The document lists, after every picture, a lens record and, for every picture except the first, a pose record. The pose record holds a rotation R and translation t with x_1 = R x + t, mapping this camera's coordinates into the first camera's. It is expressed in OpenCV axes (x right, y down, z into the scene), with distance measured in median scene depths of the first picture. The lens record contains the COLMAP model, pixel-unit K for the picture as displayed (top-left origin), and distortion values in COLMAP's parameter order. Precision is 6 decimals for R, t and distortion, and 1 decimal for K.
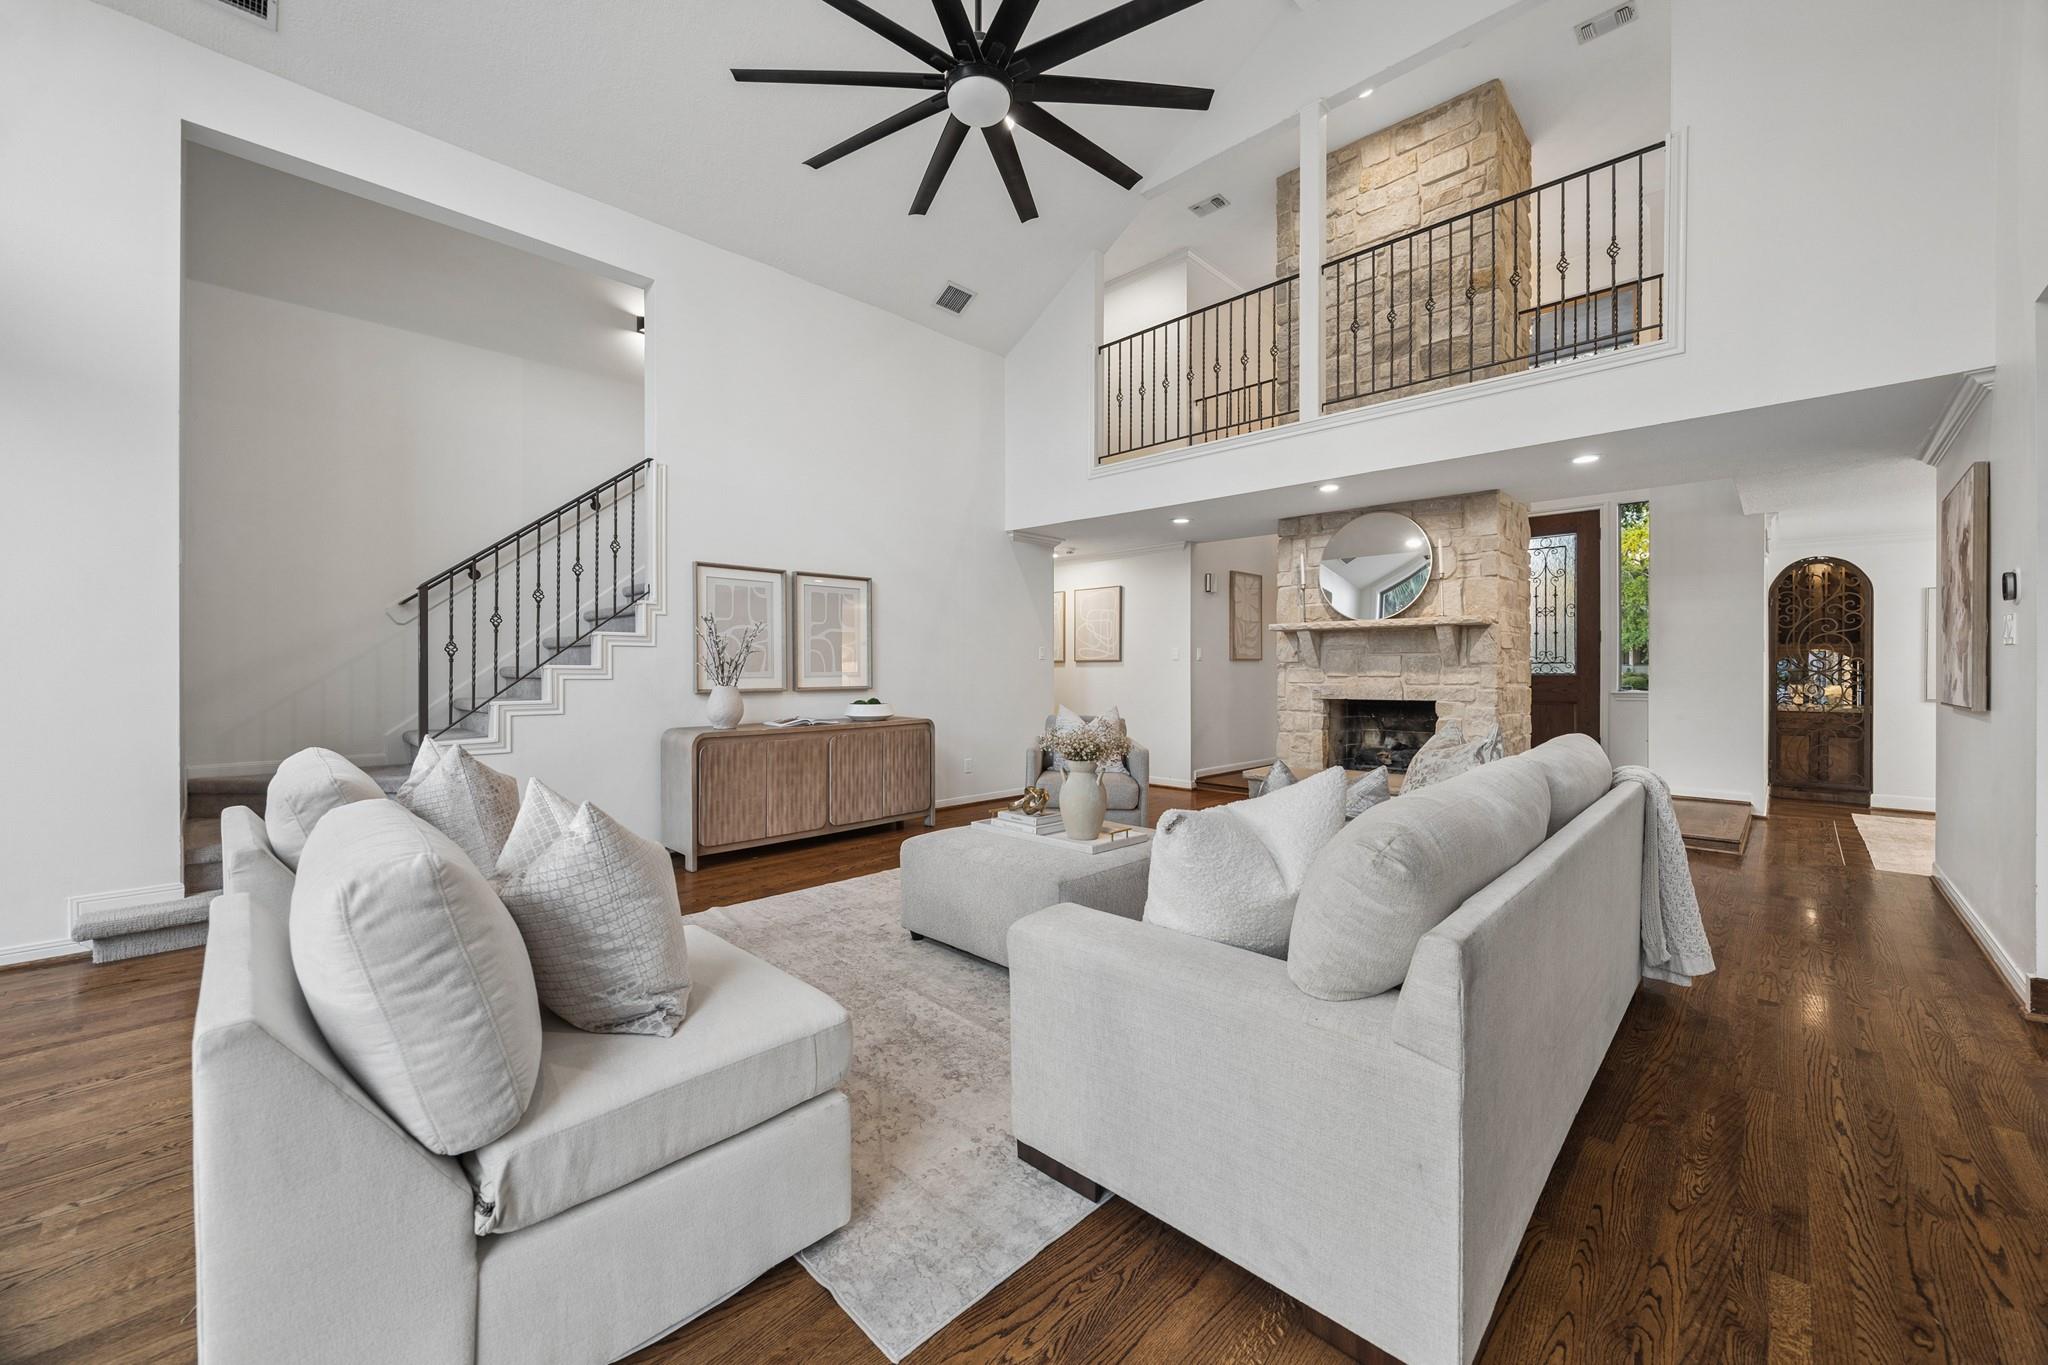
lens RADIAL K [[784.2, 0, 1025.4], [0, 784.2, 688.1], [0, 0, 1]] dist [-0.000643, -0.000855]
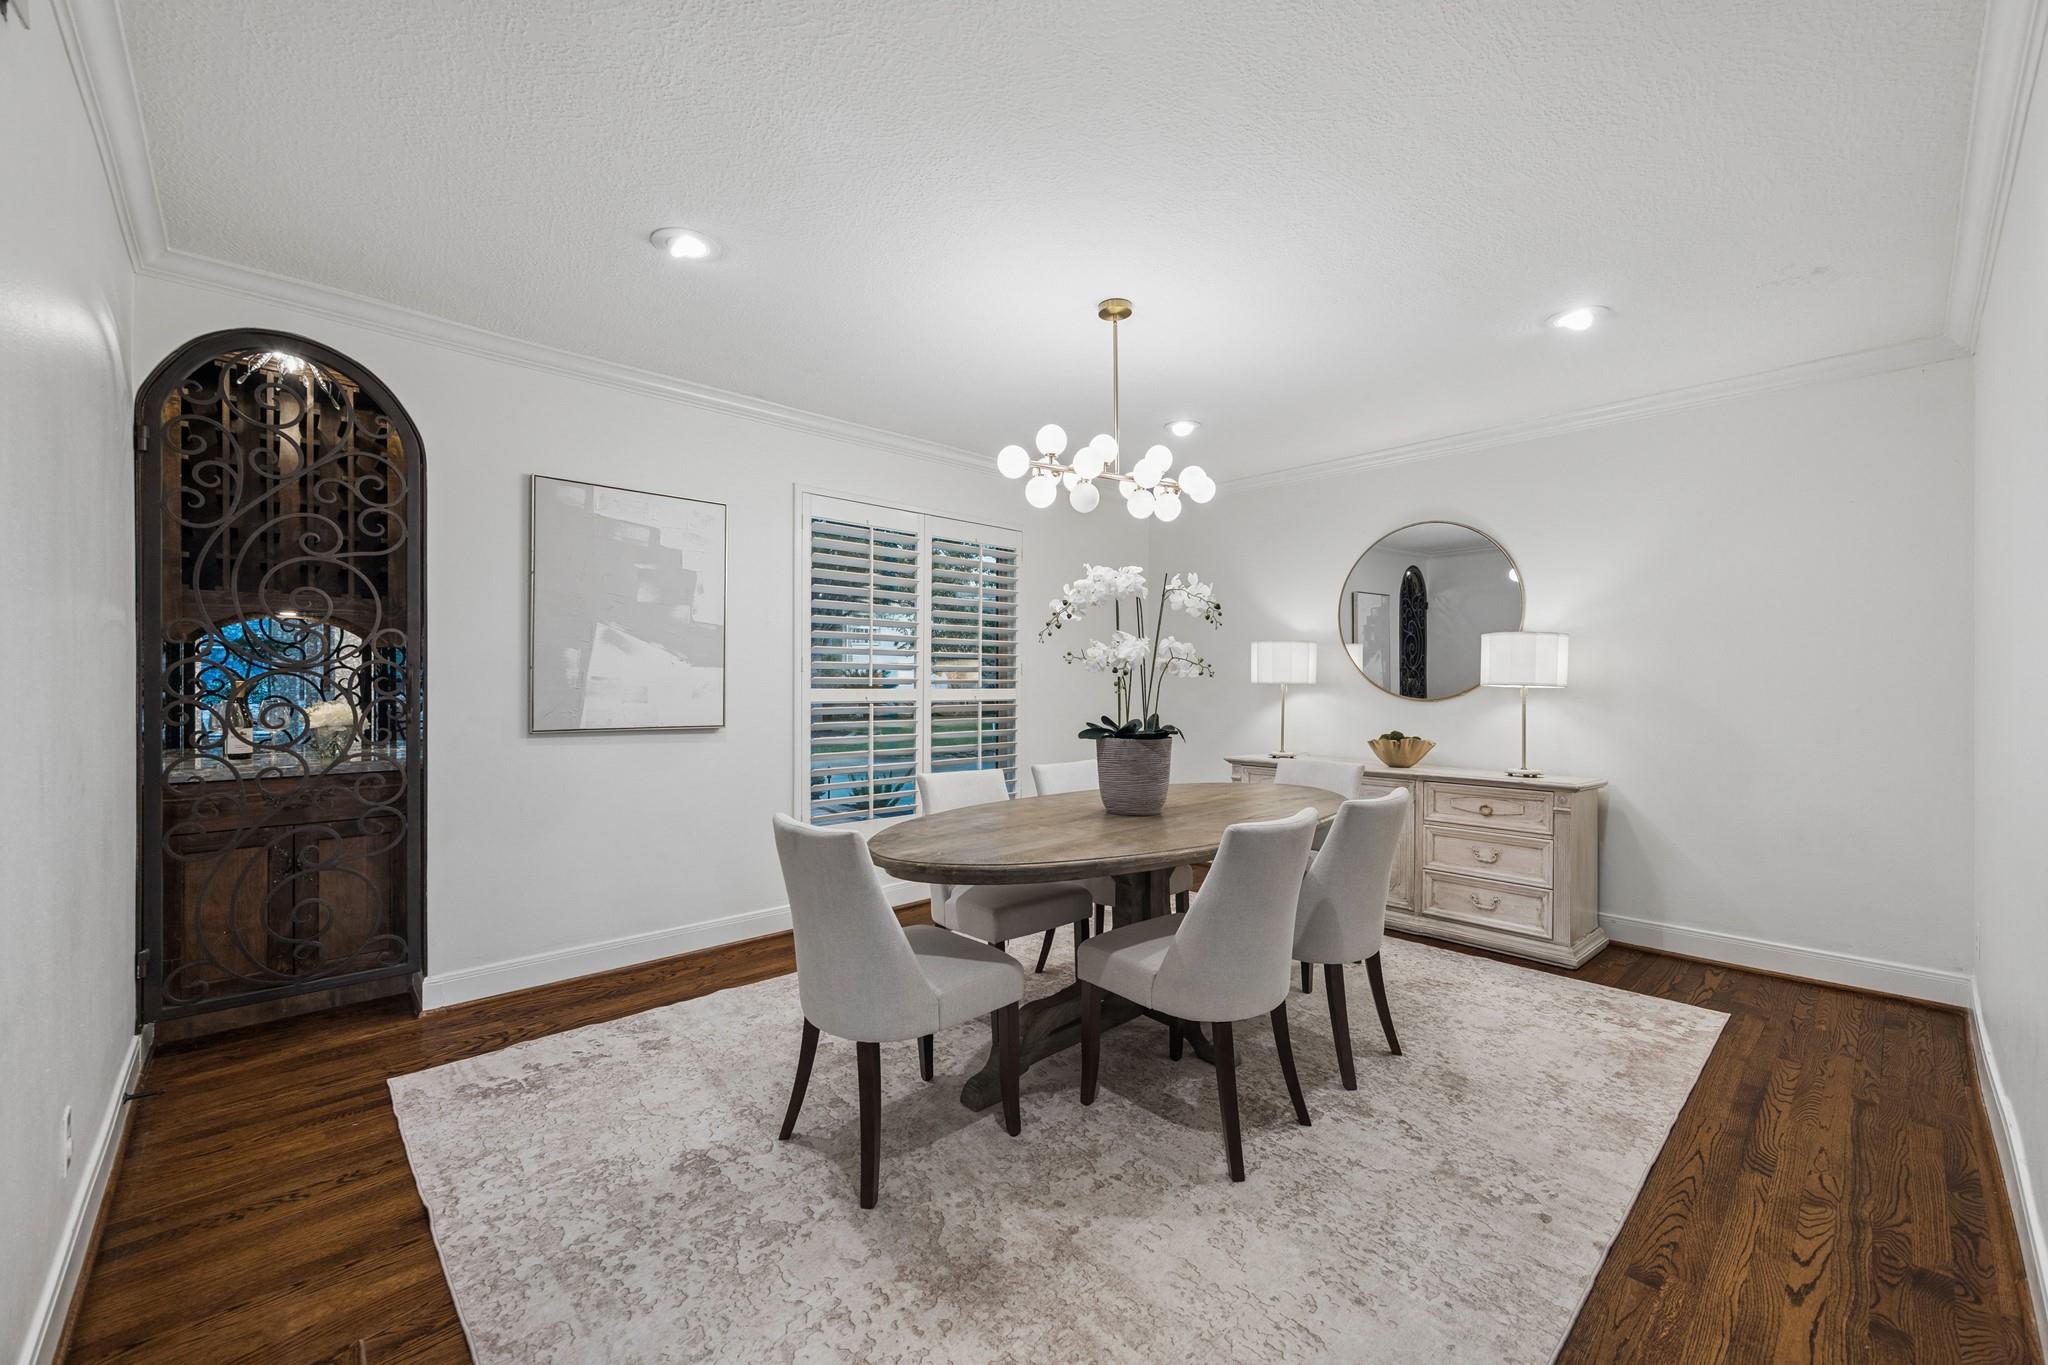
lens RADIAL K [[813.1, 0, 1038.7], [0, 813.1, 681.0], [0, 0, 1]] dist [0.002703, 0.000235]
pose [[0.051141, 0.006754, 0.998669, 0.652433], [0.022266, 0.999721, -0.007901, -0.003372], [-0.998443, 0.022641, 0.050976, 0.634230]]
